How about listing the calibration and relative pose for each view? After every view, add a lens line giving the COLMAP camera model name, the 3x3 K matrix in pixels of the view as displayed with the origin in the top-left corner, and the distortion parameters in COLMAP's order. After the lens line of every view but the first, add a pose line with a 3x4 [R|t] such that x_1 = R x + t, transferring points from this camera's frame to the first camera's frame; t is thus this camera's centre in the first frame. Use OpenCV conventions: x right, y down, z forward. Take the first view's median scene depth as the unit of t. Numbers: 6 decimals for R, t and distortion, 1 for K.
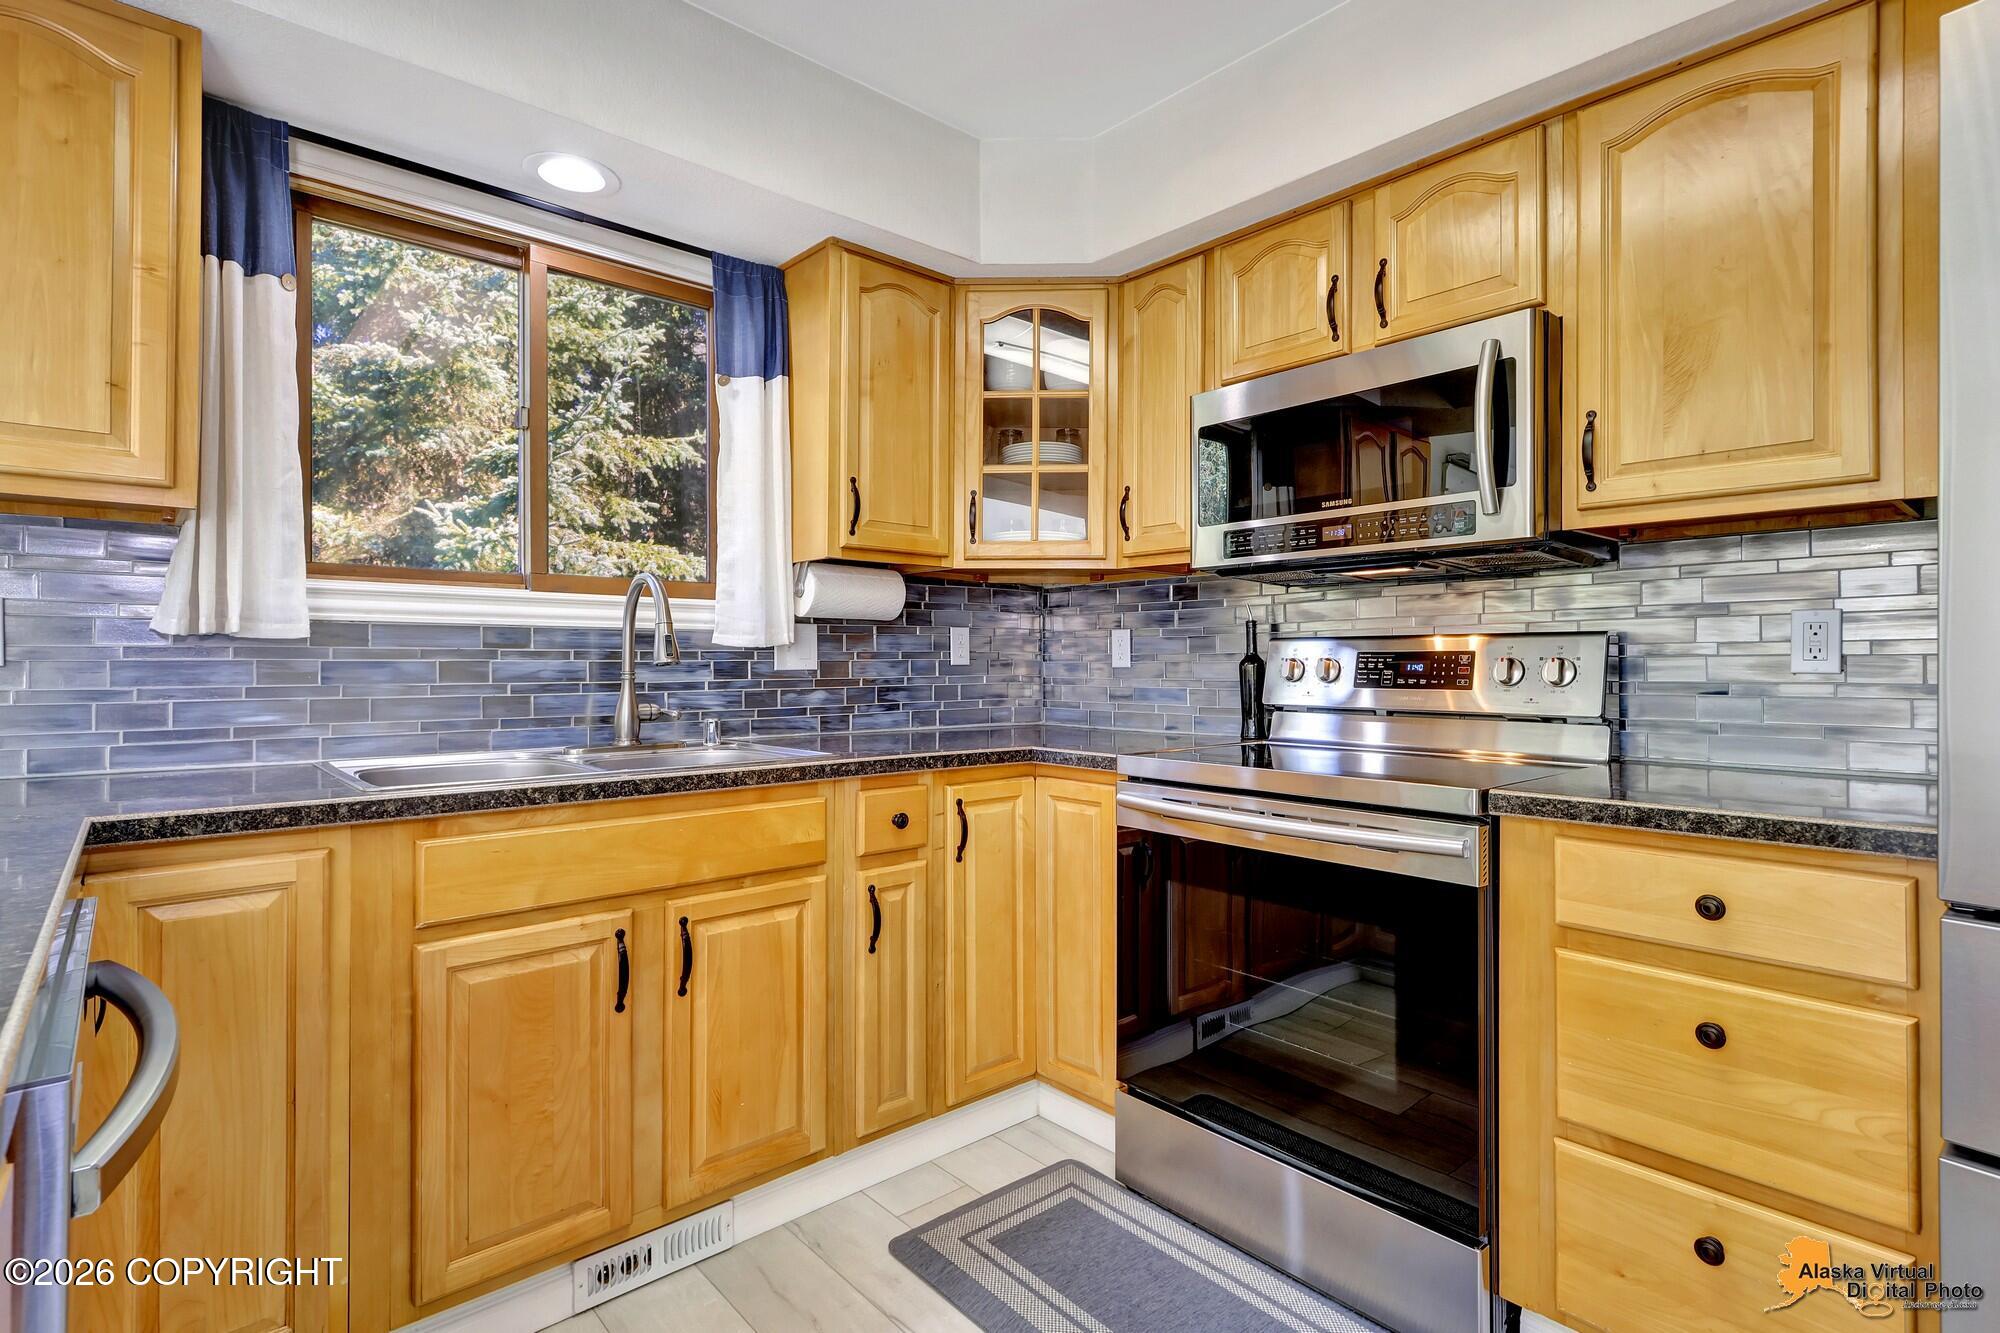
lens RADIAL K [[961.7, 0, 1027.6], [0, 961.7, 656.9], [0, 0, 1]] dist [0.003614, -0.000745]
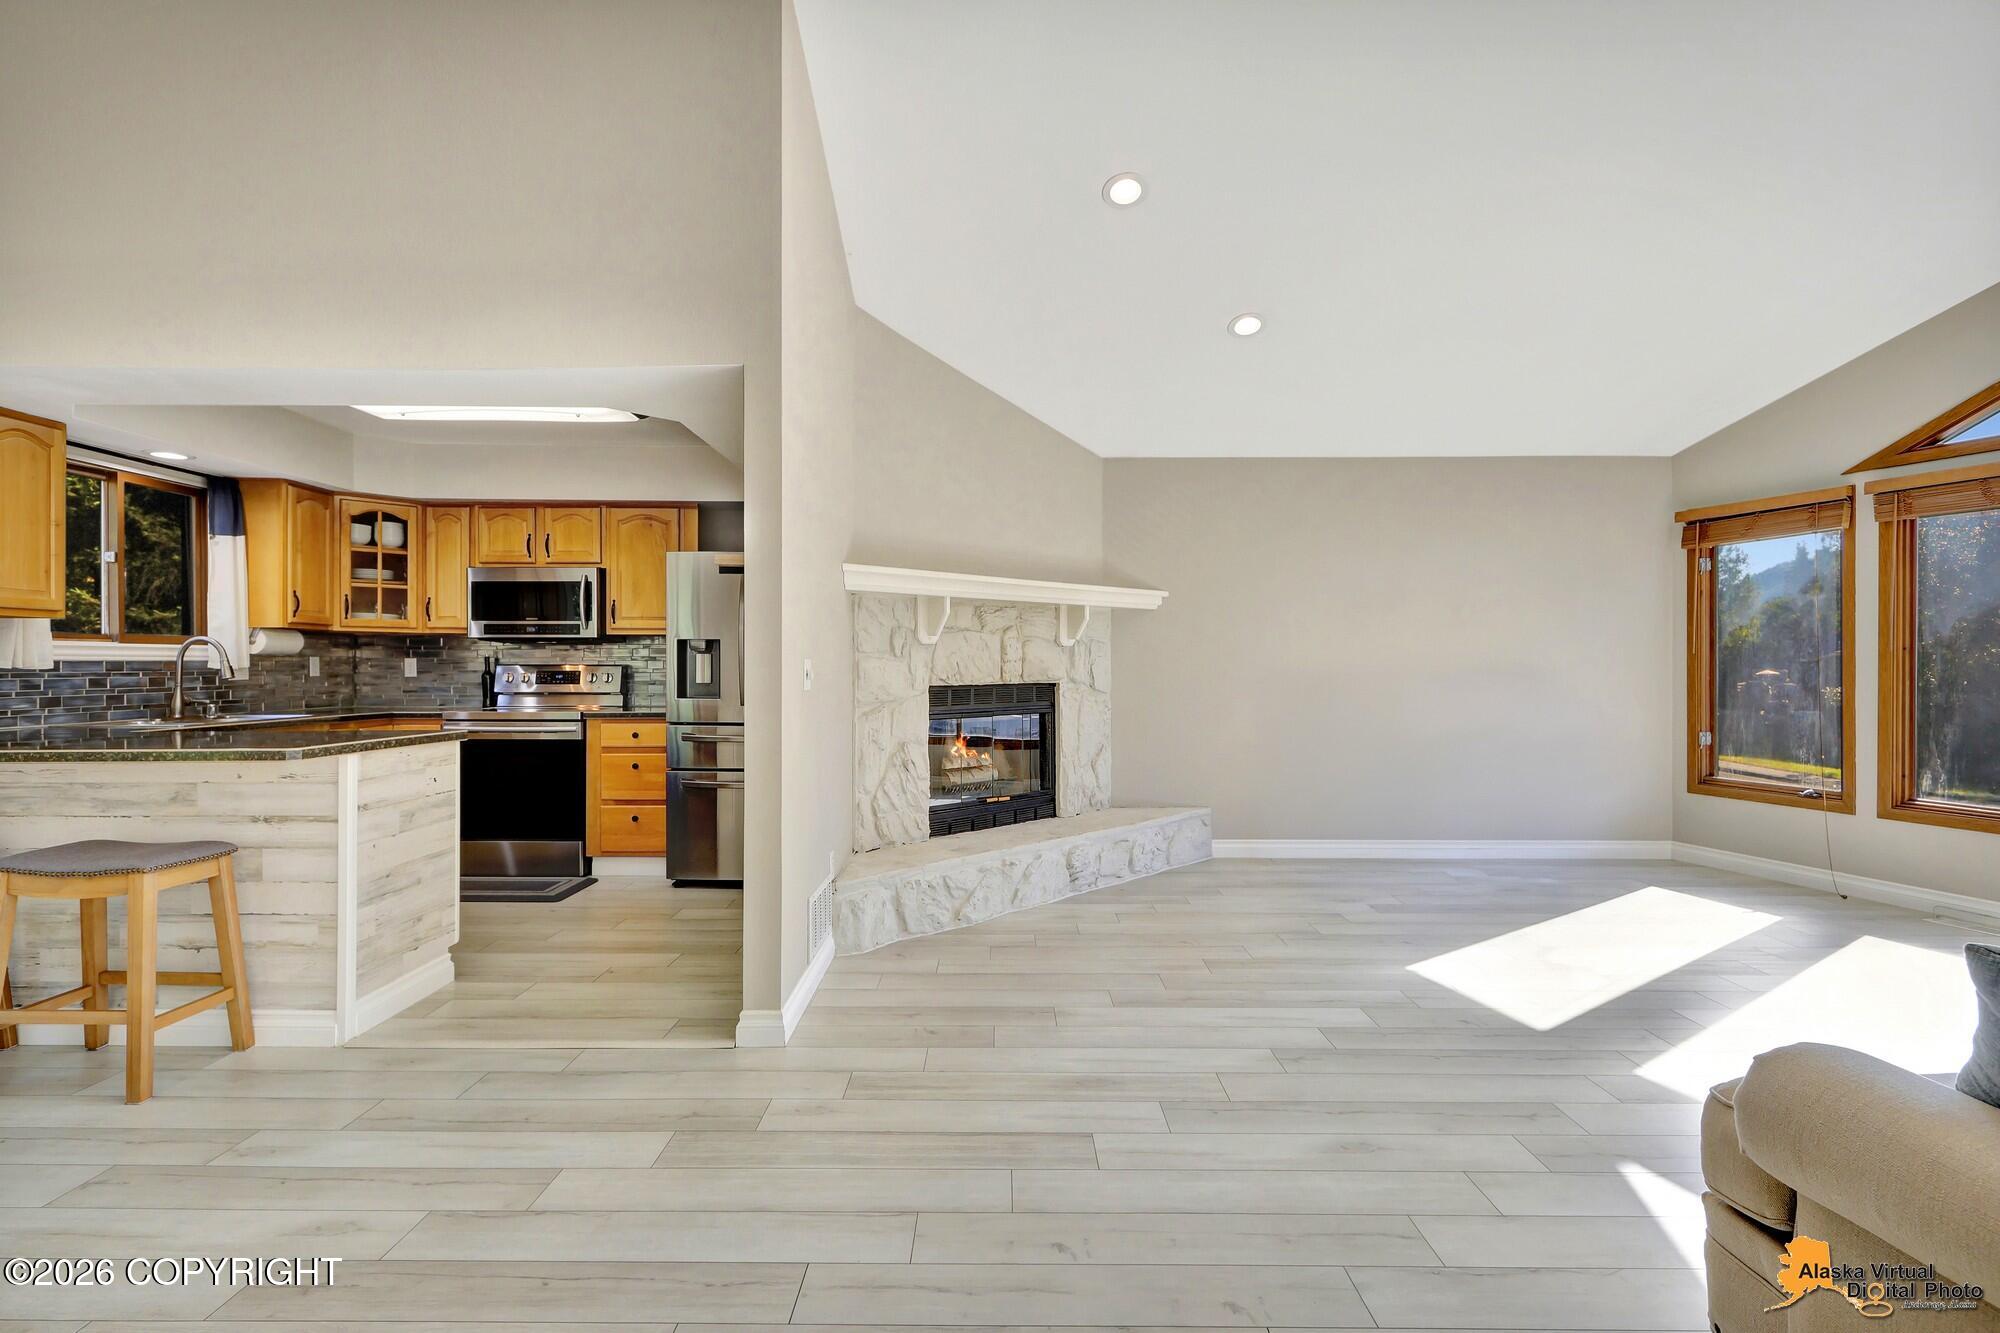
lens RADIAL K [[961.7, 0, 987.8], [0, 961.7, 672.2], [0, 0, 1]] dist [0.003614, -0.000745]
pose [[0.678594, -0.006437, 0.734486, -0.823569], [-0.005495, 0.999889, 0.013840, -0.048700], [-0.734493, -0.013428, 0.678483, -1.850429]]
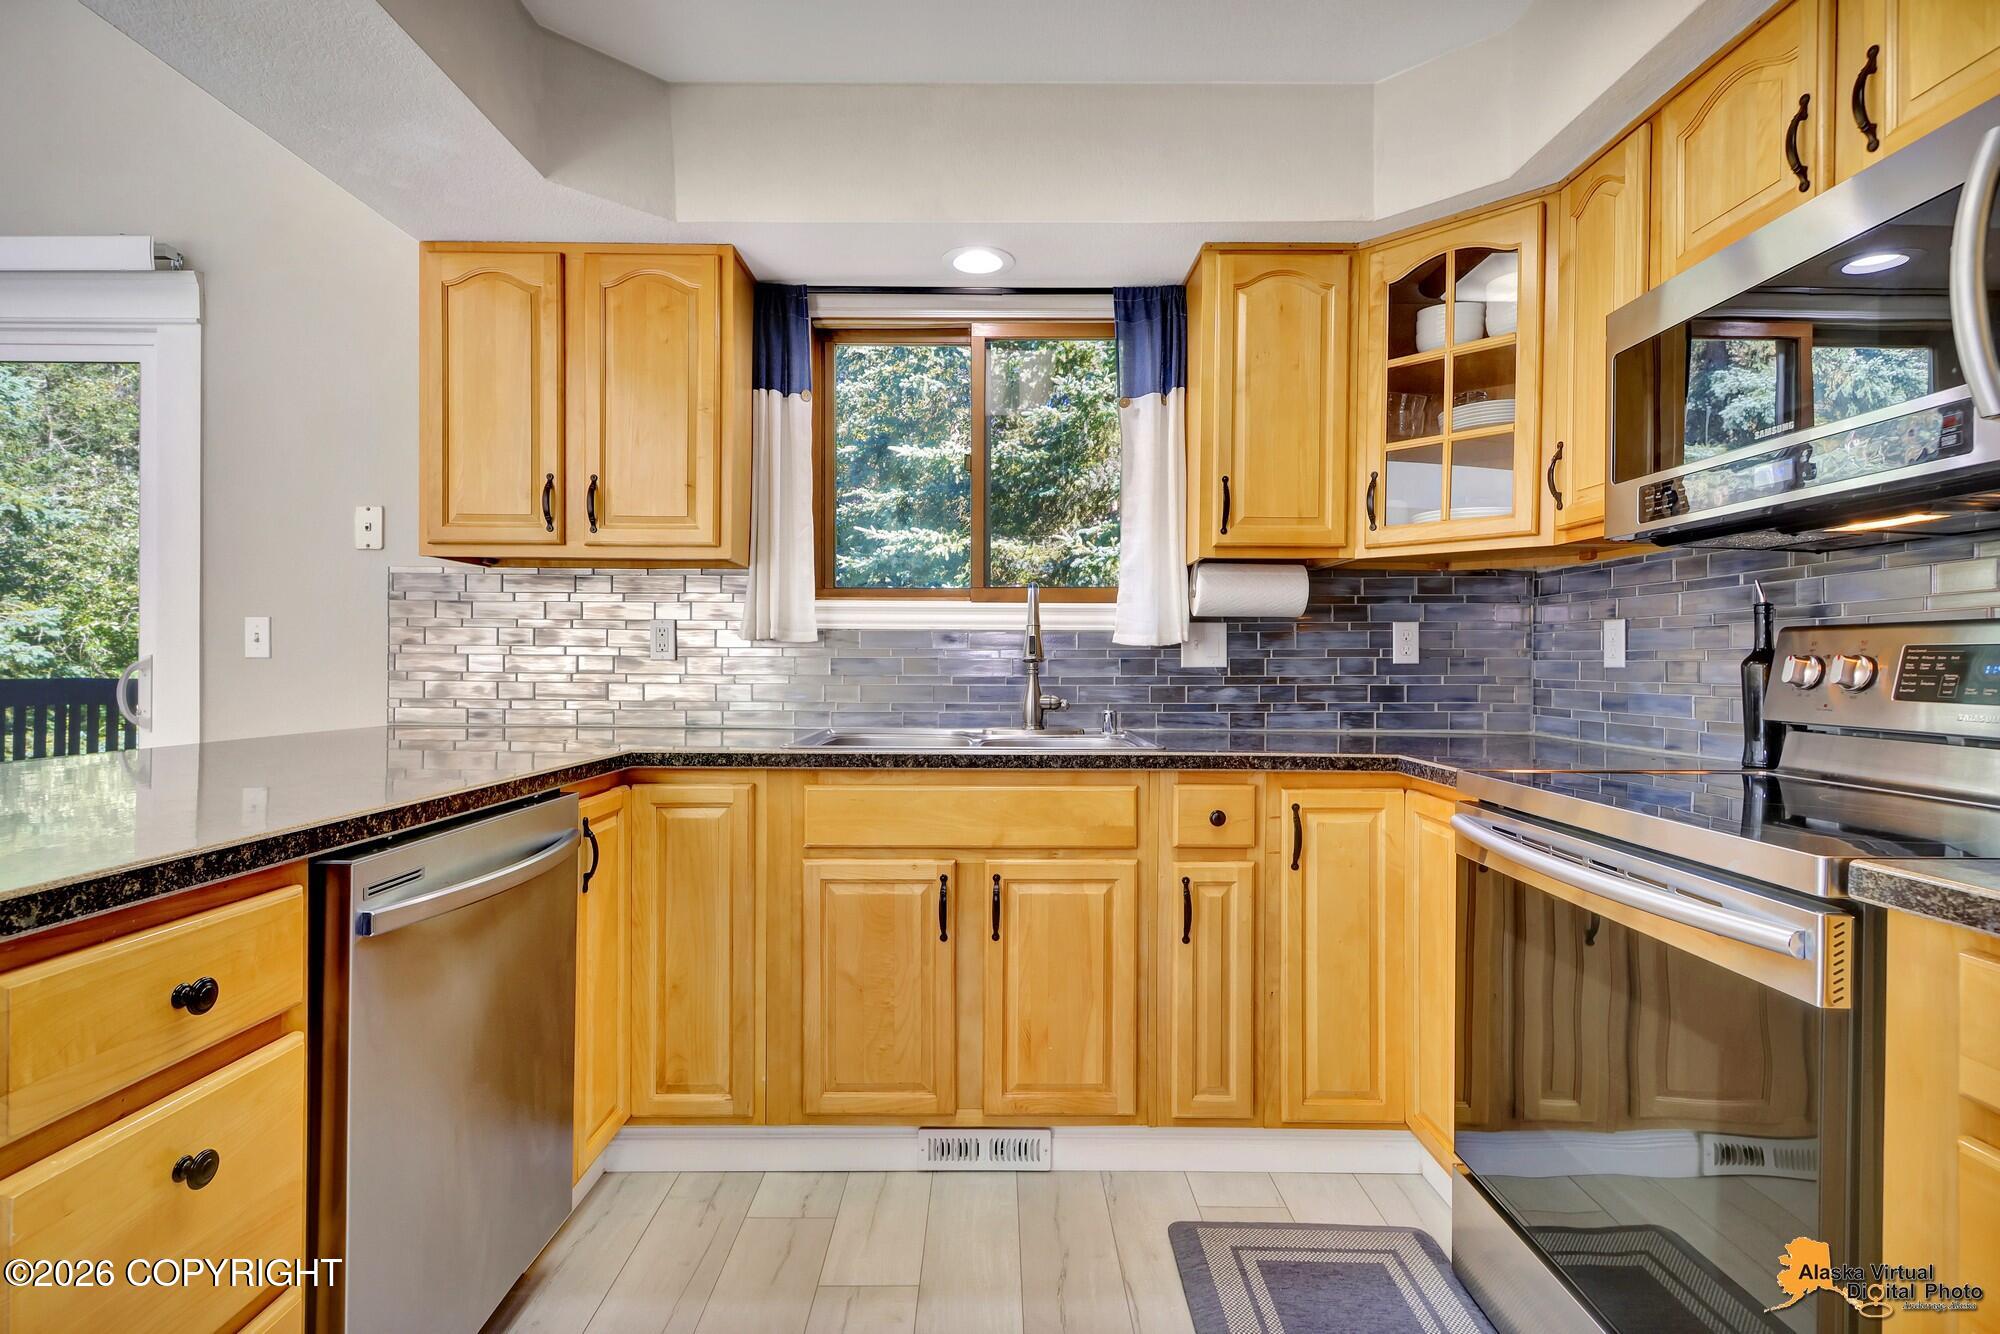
lens RADIAL K [[961.7, 0, 1009.0], [0, 961.7, 667.5], [0, 0, 1]] dist [0.003614, -0.000745]
pose [[0.742344, 0.007214, -0.669980, 0.377293], [0.000206, 0.999940, 0.010995, 0.002670], [0.670019, -0.008300, 0.742298, 0.113960]]
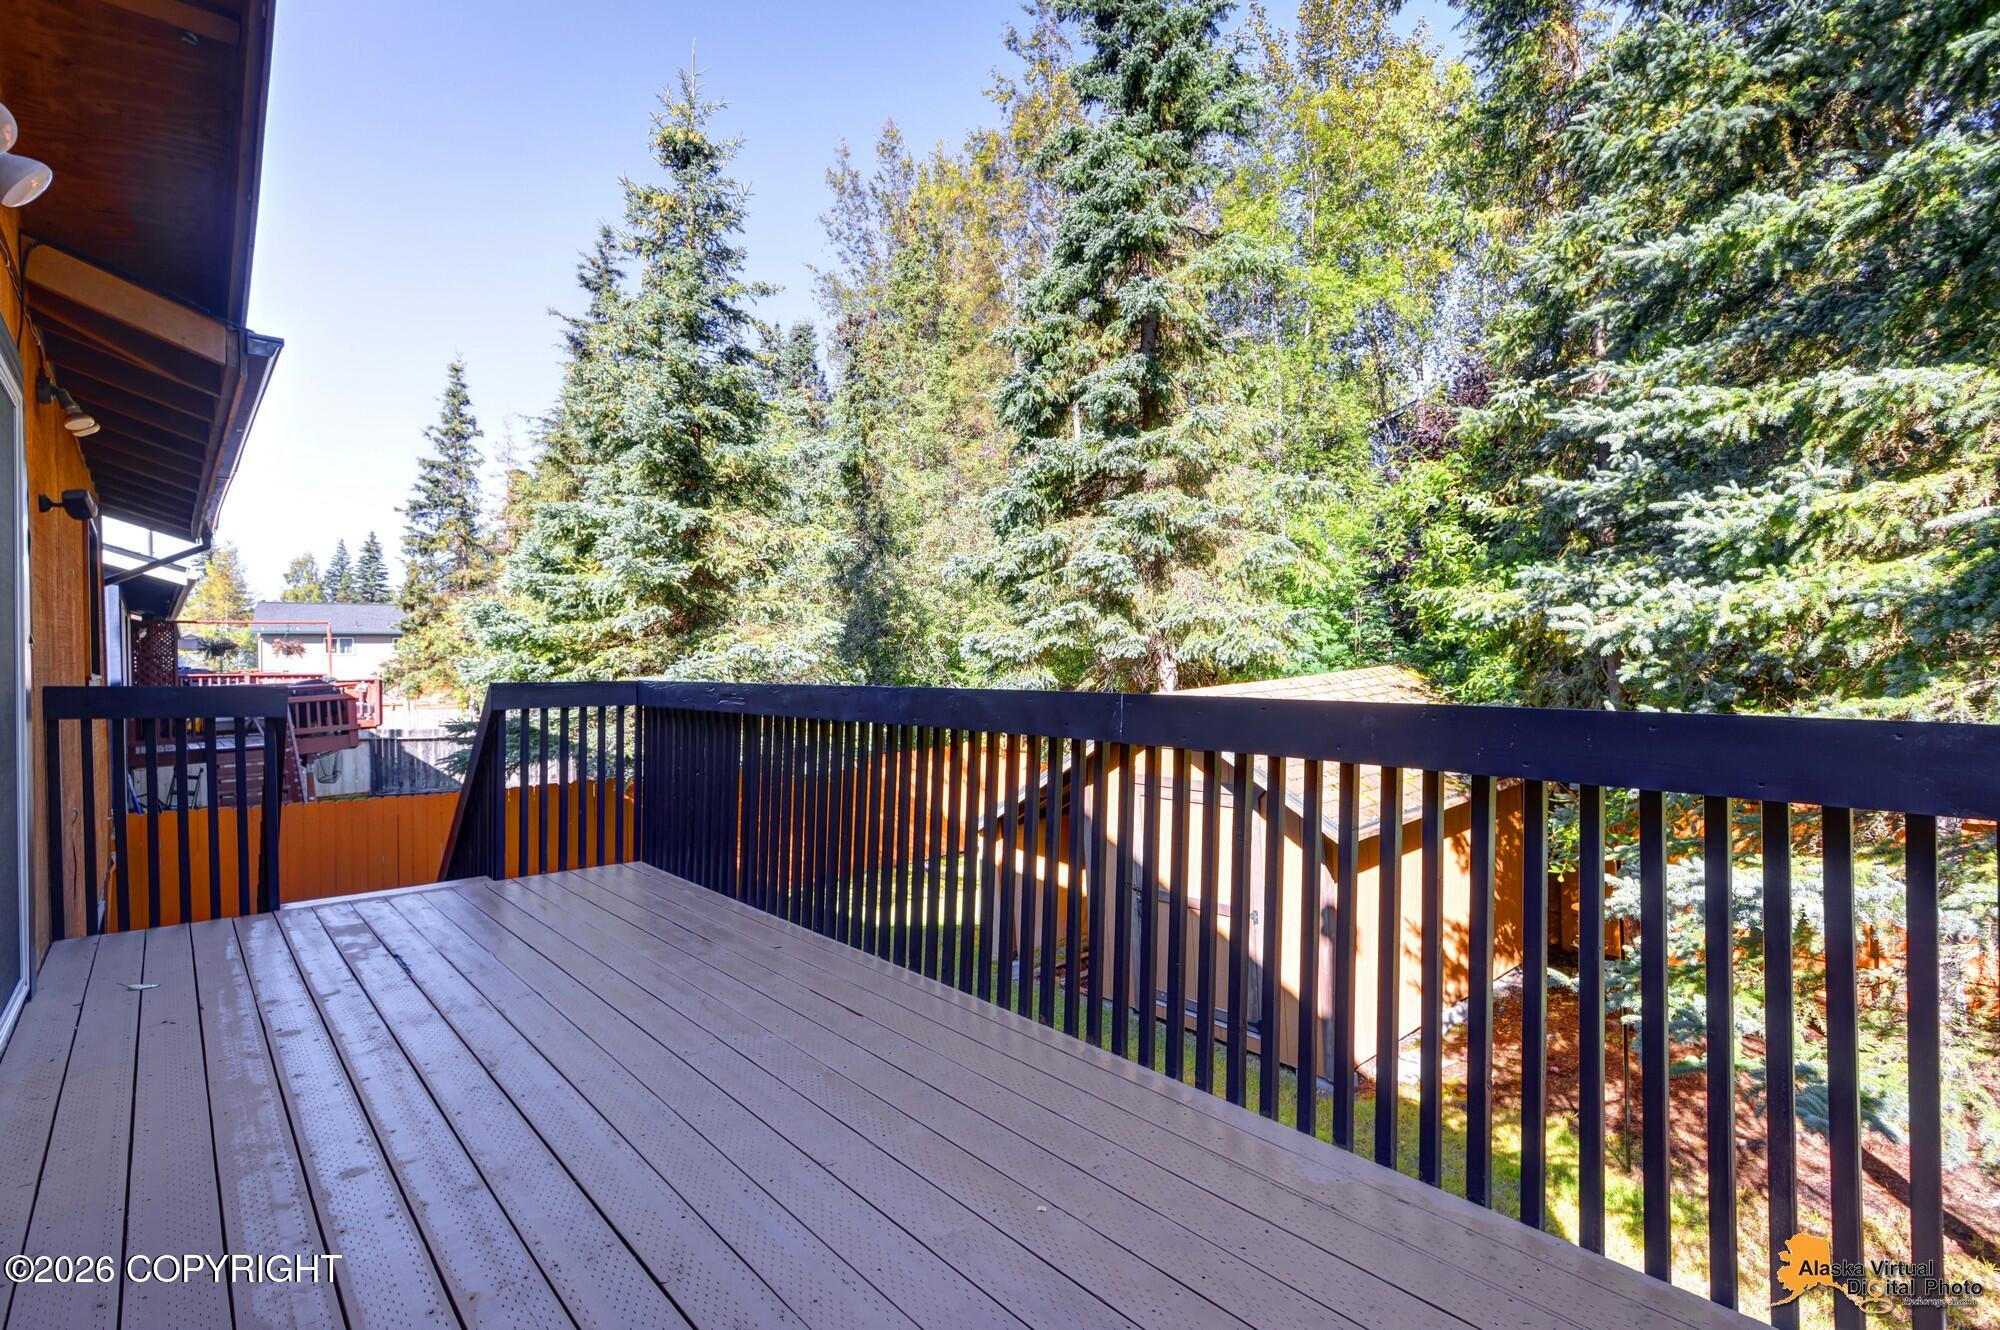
lens RADIAL K [[961.7, 0, 995.9], [0, 961.7, 666.1], [0, 0, 1]] dist [0.003614, -0.000745]
pose [[-0.020681, 0.003132, -0.999781, -0.452540], [0.017179, 0.999849, 0.002777, 0.027906], [0.999639, -0.017117, -0.020732, 1.351399]]
